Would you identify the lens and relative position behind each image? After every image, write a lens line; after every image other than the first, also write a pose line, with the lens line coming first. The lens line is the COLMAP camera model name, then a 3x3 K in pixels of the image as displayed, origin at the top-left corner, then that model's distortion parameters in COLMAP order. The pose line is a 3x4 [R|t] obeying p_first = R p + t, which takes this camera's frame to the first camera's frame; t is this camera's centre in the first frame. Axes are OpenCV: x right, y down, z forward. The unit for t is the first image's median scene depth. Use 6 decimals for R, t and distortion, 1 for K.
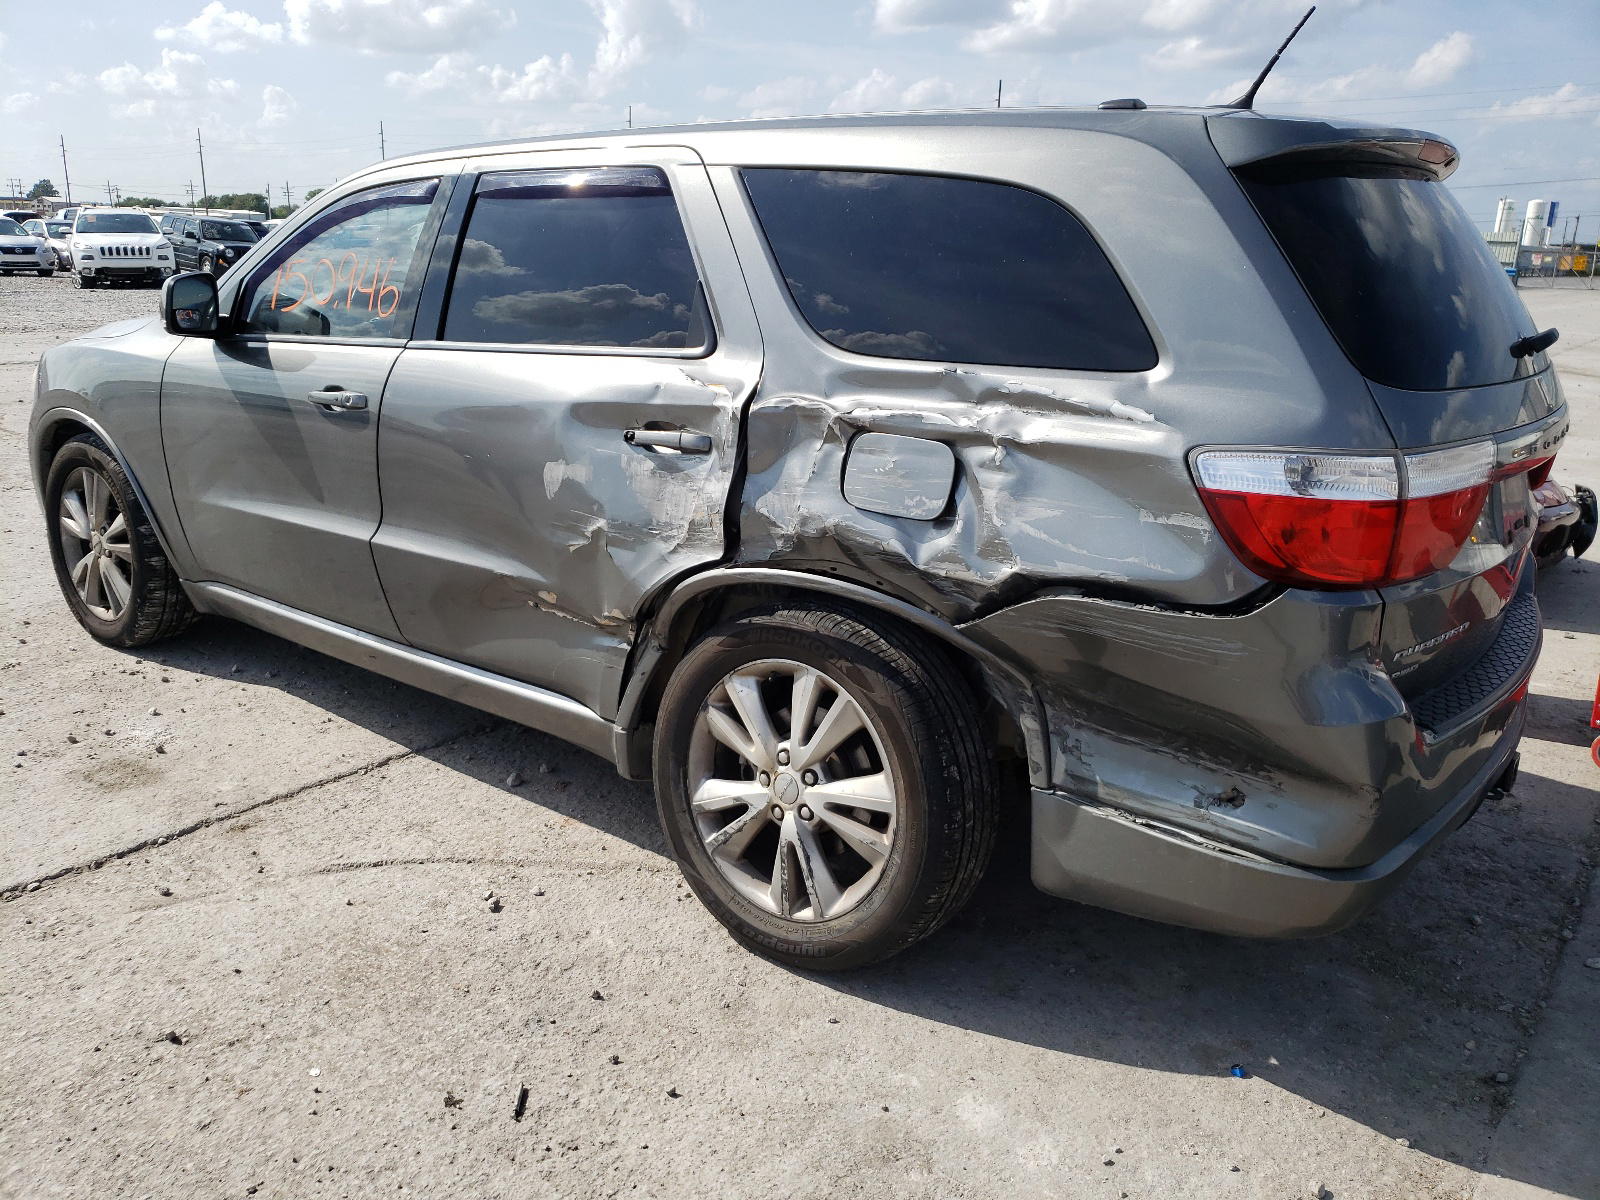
lens RADIAL K [[1228.0, 0, 800.0], [0, 1228.0, 600.0], [0, 0, 1]] dist [0.223801, -0.574344]
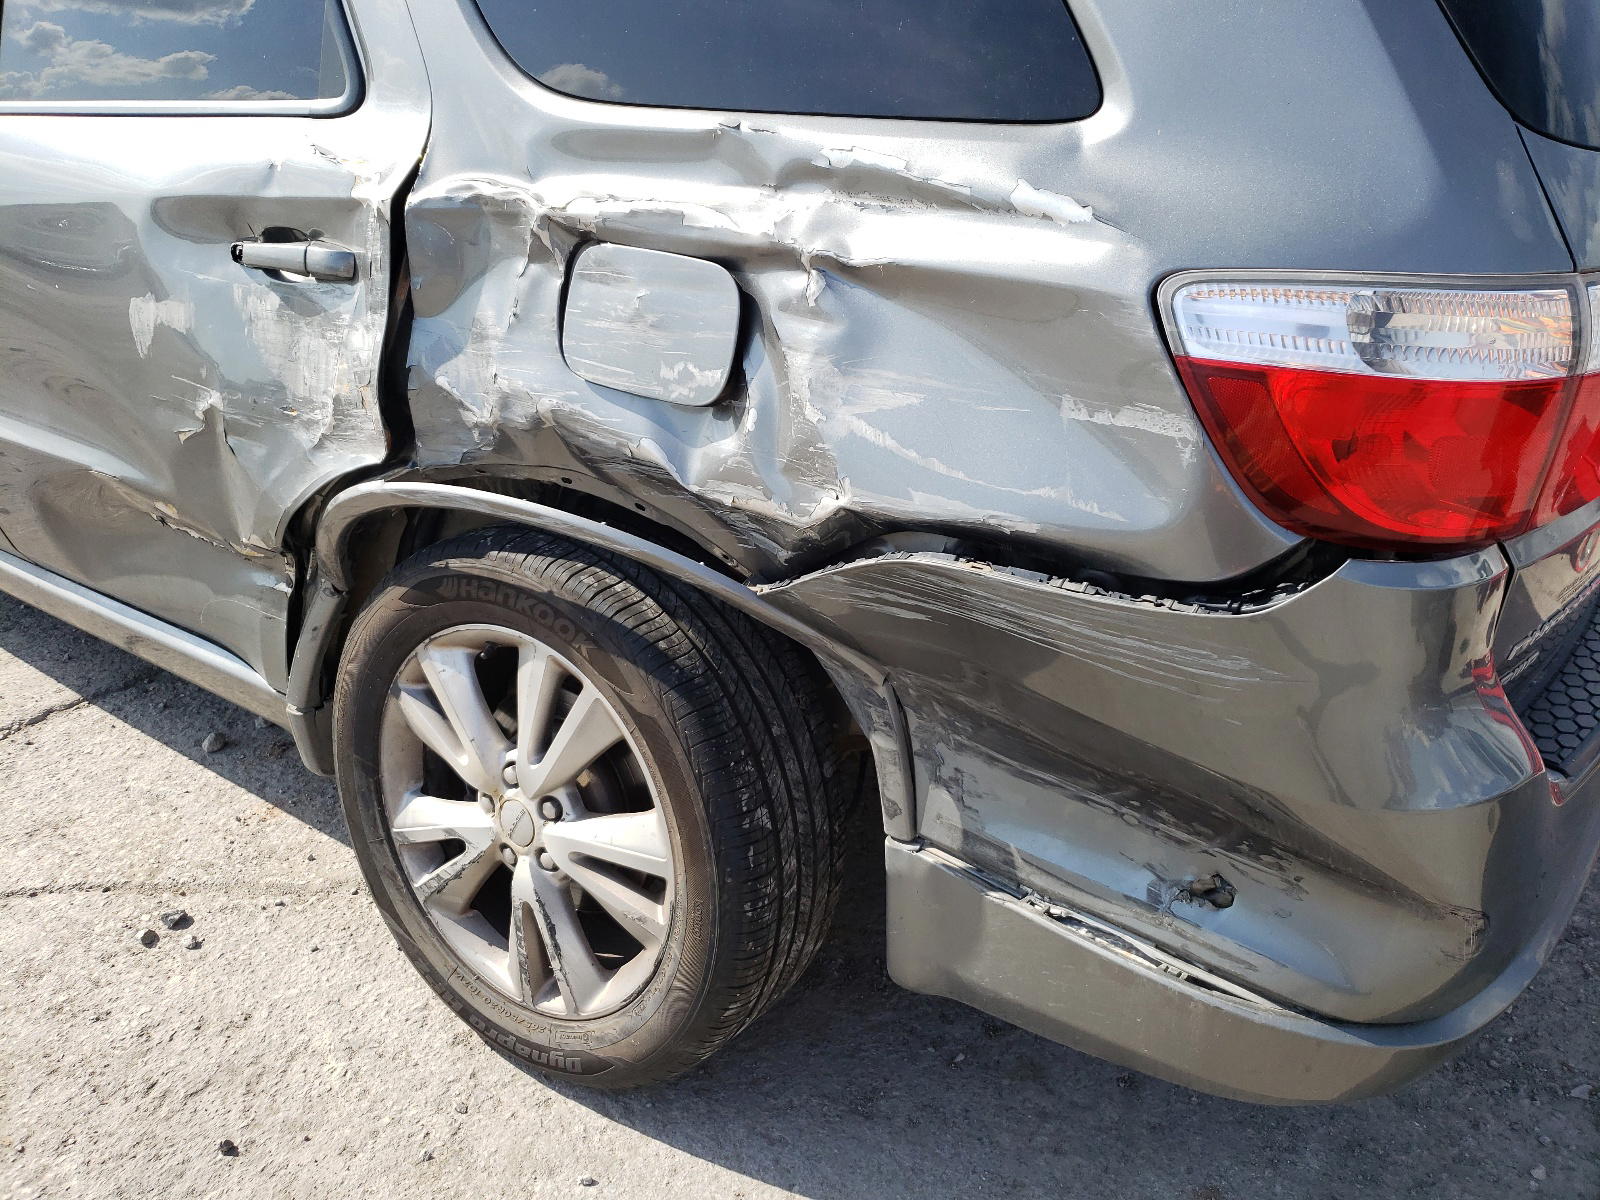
lens RADIAL K [[1414.3, 0, 748.3], [0, 1414.3, 652.6], [0, 0, 1]] dist [0.222402, -0.597118]
pose [[0.998987, -0.022621, 0.038897, 0.089767], [0.016715, 0.989151, 0.145951, -0.043846], [-0.041777, -0.145153, 0.988527, 0.306757]]
